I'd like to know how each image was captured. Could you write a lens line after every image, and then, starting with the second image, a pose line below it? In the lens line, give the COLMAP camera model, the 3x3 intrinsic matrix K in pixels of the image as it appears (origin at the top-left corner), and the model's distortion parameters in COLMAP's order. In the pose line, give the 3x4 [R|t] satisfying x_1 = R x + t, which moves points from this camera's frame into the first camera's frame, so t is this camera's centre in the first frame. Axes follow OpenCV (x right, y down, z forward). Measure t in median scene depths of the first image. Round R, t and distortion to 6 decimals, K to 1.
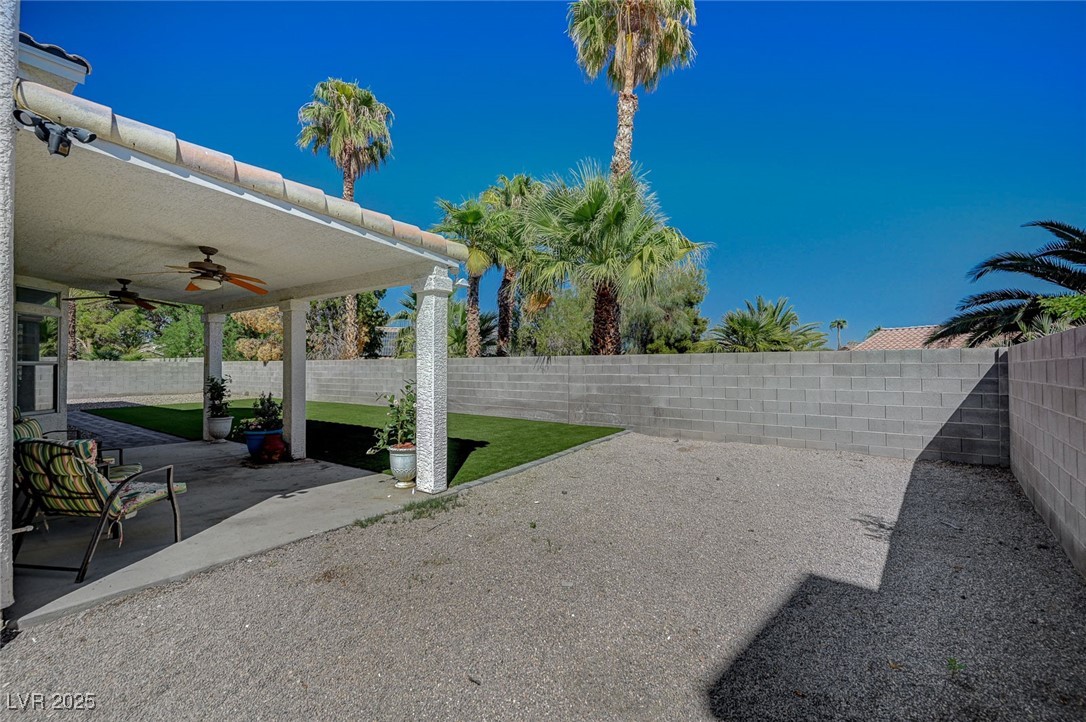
lens RADIAL K [[450.5, 0, 540.0], [0, 450.5, 362.7], [0, 0, 1]] dist [-0.001517, -0.000020]
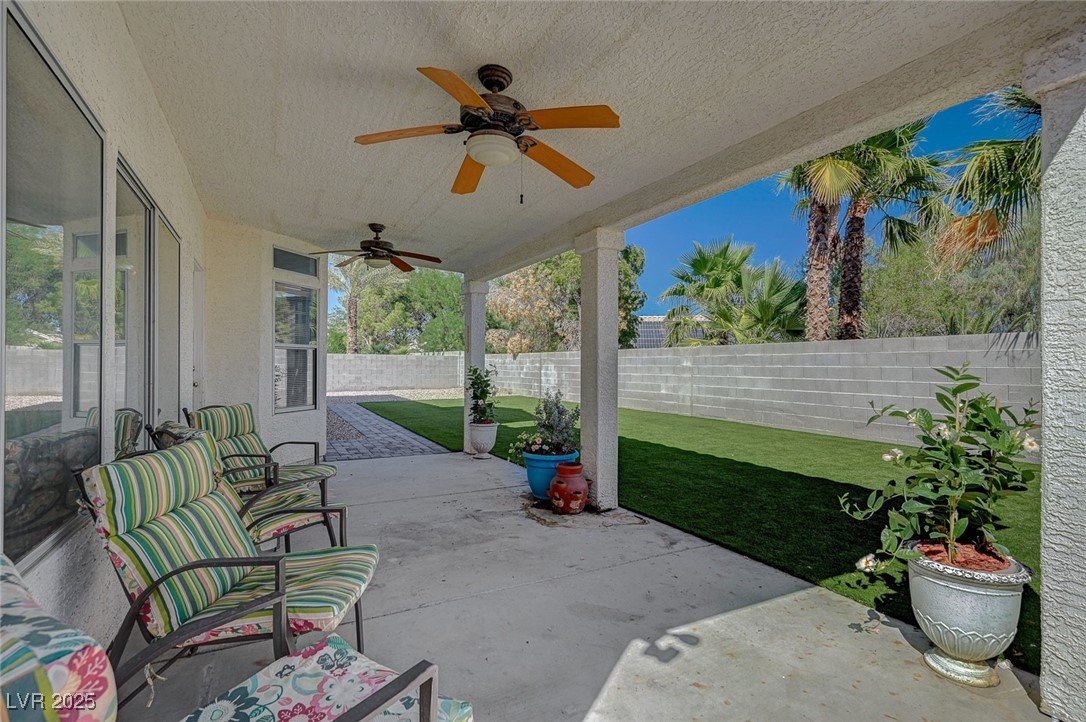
lens RADIAL K [[510.5, 0, 543.5], [0, 510.5, 362.4], [0, 0, 1]] dist [-0.000631, -0.000043]
pose [[0.892795, 0.001220, -0.450461, -0.173179], [0.001144, 0.999987, 0.004976, 0.013366], [0.450461, -0.004958, 0.892782, 0.210829]]
